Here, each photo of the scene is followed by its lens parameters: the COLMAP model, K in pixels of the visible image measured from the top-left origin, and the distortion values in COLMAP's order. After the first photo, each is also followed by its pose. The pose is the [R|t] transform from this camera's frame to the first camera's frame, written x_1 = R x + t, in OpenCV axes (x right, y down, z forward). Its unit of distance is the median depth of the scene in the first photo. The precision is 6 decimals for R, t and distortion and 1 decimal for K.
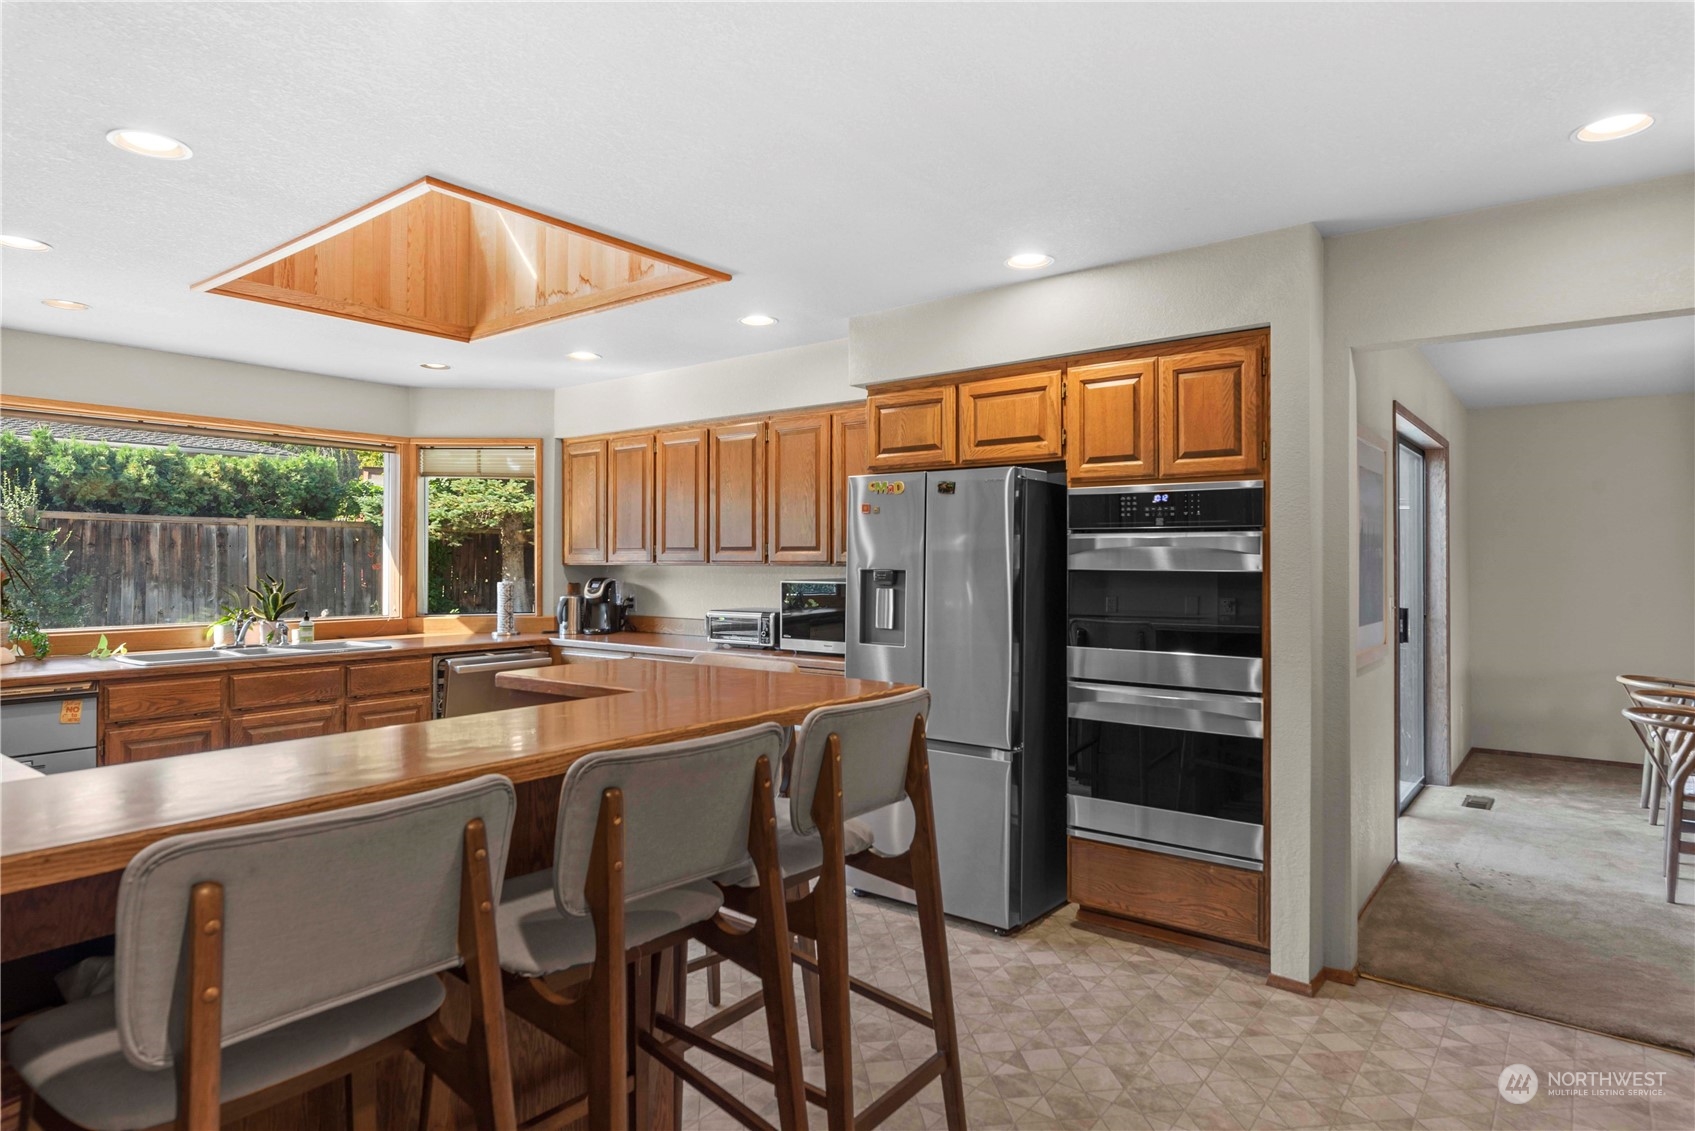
lens RADIAL K [[961.1, 0, 850.7], [0, 961.1, 550.7], [0, 0, 1]] dist [-0.000952, -0.000019]
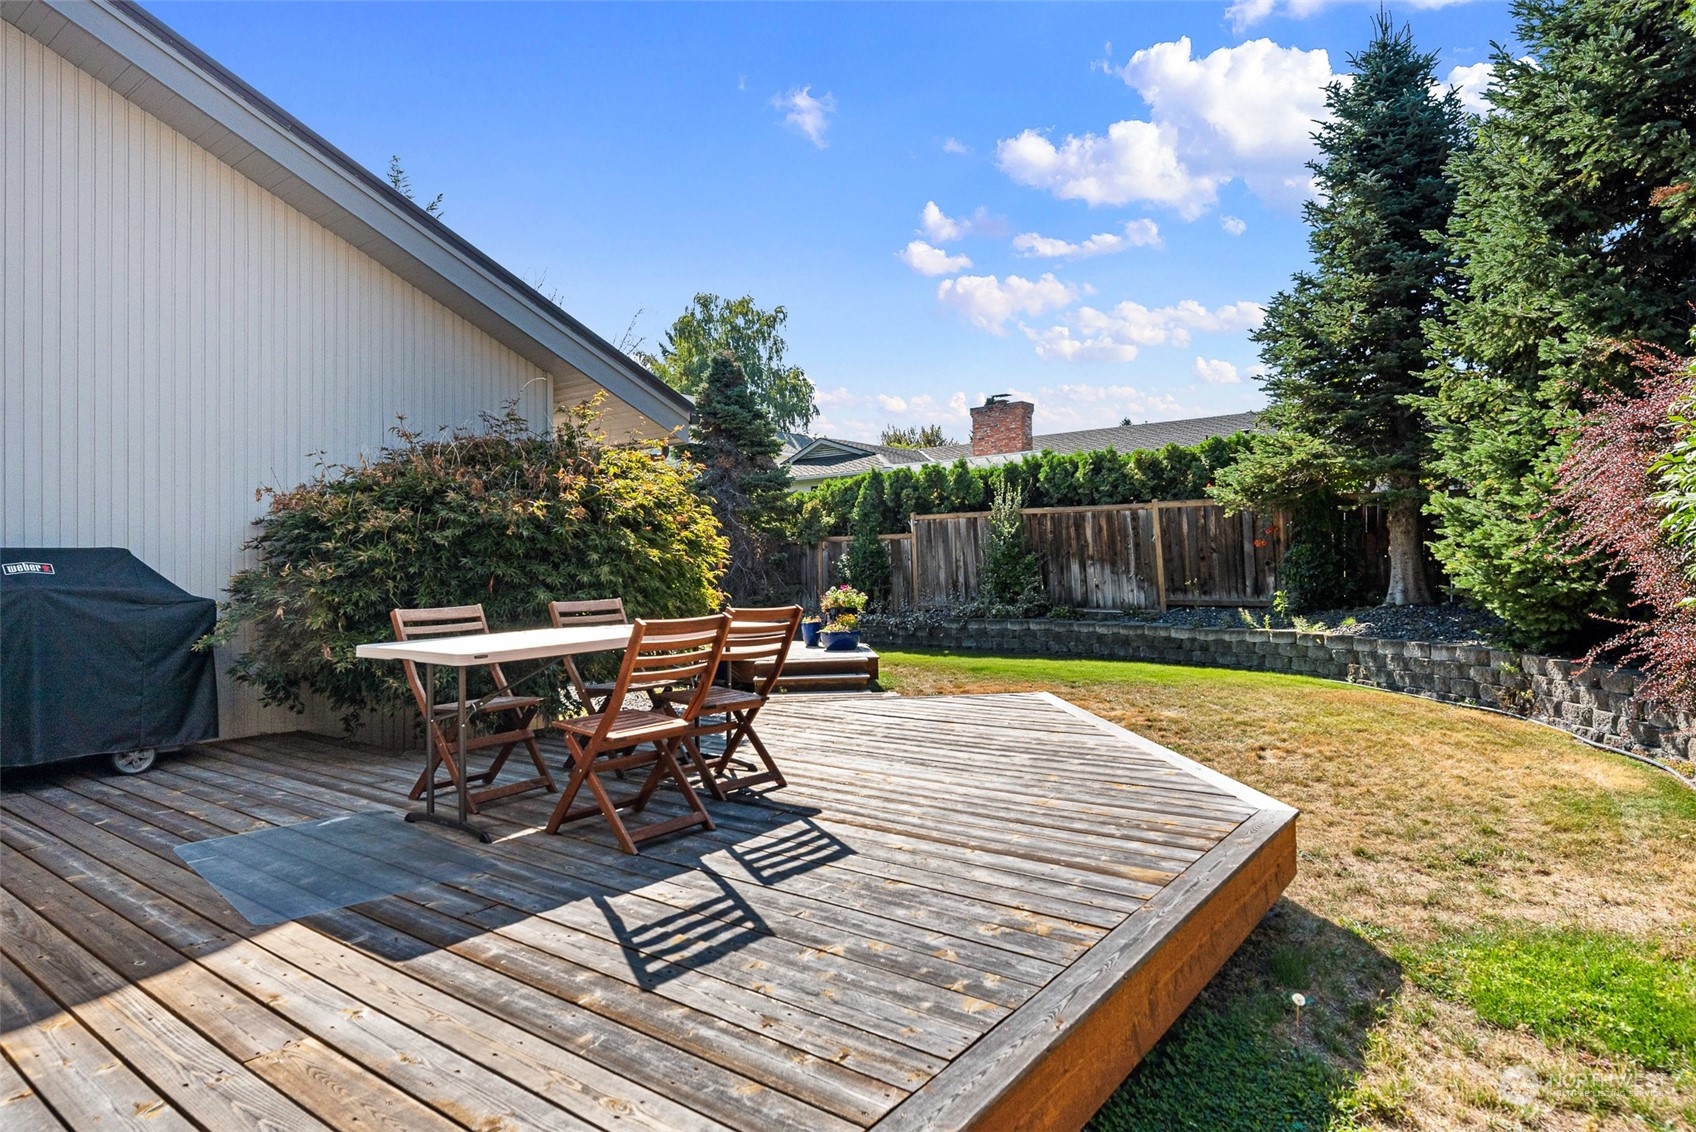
lens RADIAL K [[960.5, 0, 848.0], [0, 960.5, 566.0], [0, 0, 1]] dist [-0.000917, -0.000059]
pose [[0.001475, -0.006121, -0.999980, 1.133267], [0.022288, 0.999733, -0.006087, 0.091347], [0.999751, -0.022279, 0.001611, 1.564490]]
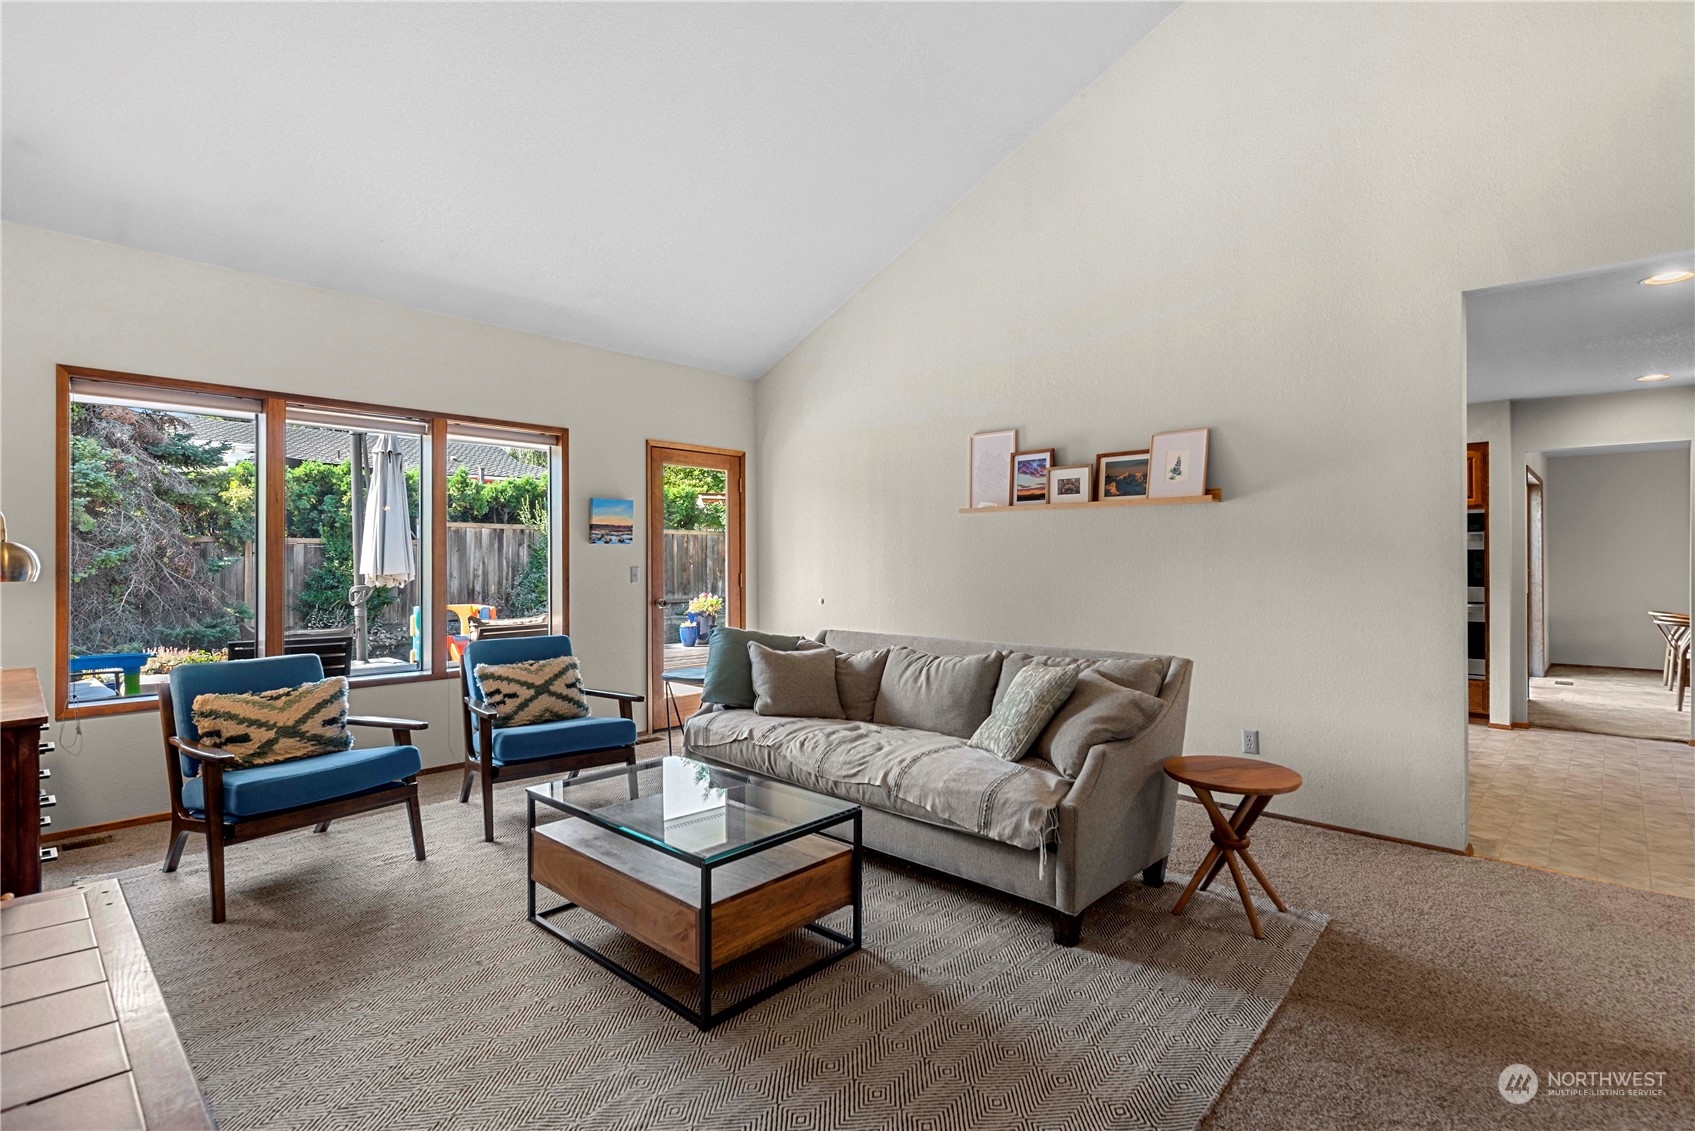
lens RADIAL K [[812.1, 0, 850.3], [0, 812.1, 548.2], [0, 0, 1]] dist [0.000190, -0.000215]
pose [[0.995561, -0.004754, -0.094002, -0.494526], [0.004143, 0.999969, -0.006698, 0.015073], [0.094031, 0.006279, 0.995550, -0.593548]]
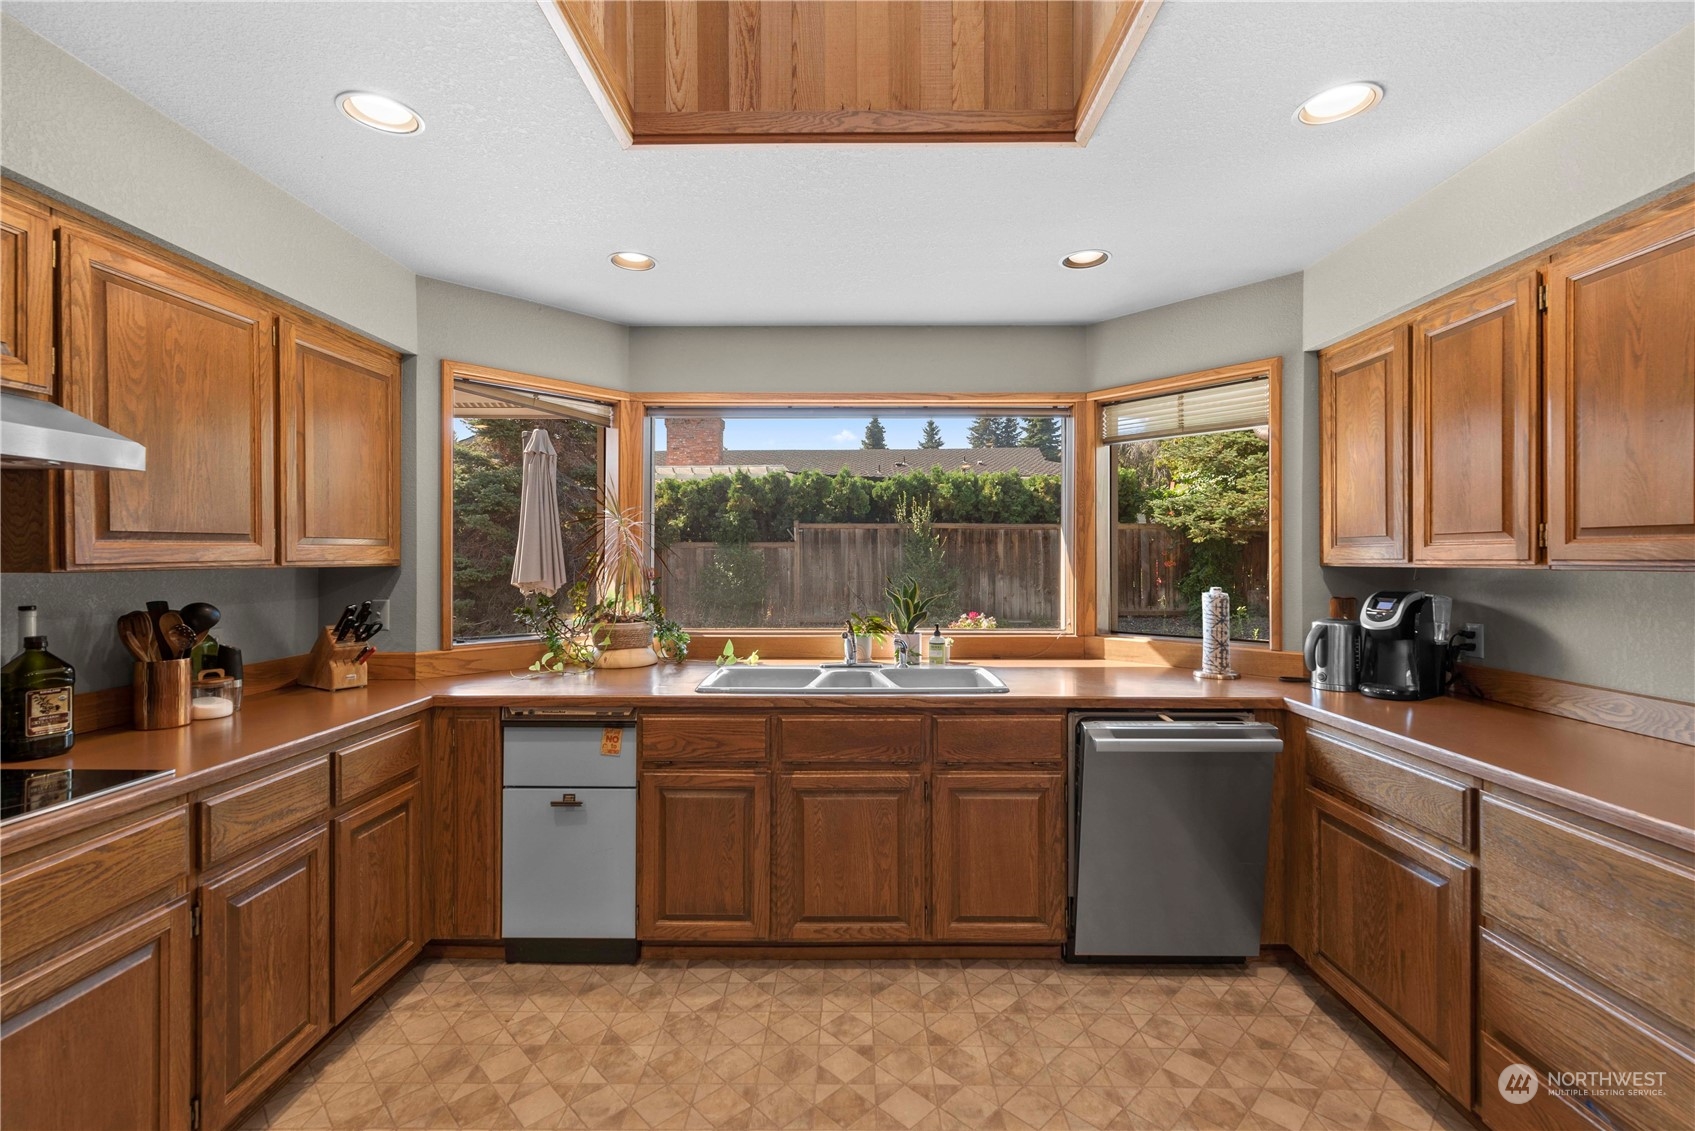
lens RADIAL K [[732.9, 0, 848.7], [0, 732.9, 556.2], [0, 0, 1]] dist [-0.001305, 0.000073]
pose [[0.605537, -0.001870, -0.795815, -0.123102], [0.008102, 0.999960, 0.003815, 0.004902], [0.795776, -0.008758, 0.605528, 0.520266]]
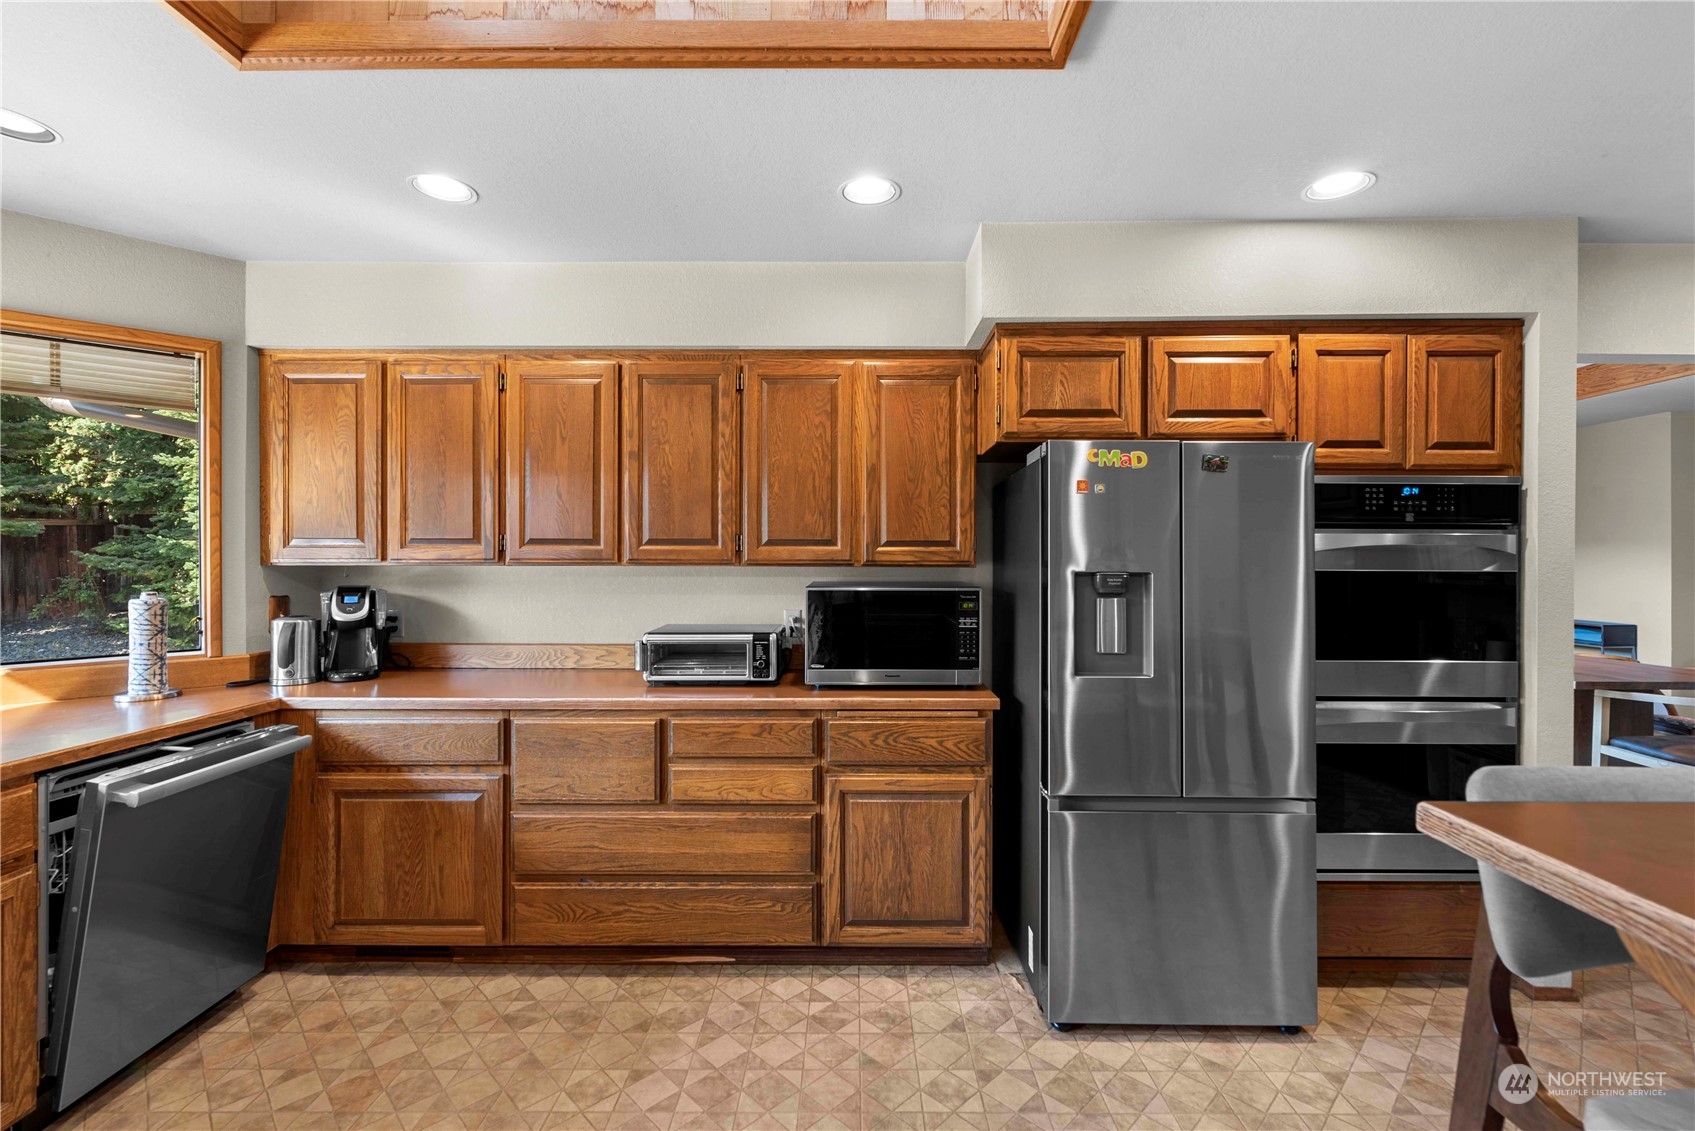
lens RADIAL K [[732.9, 0, 848.7], [0, 732.9, 556.2], [0, 0, 1]] dist [-0.001305, 0.000073]
pose [[0.794408, 0.002815, 0.607379, -0.298378], [-0.007612, 0.999957, 0.005321, 0.004197], [-0.607337, -0.008850, 0.794395, 0.445466]]
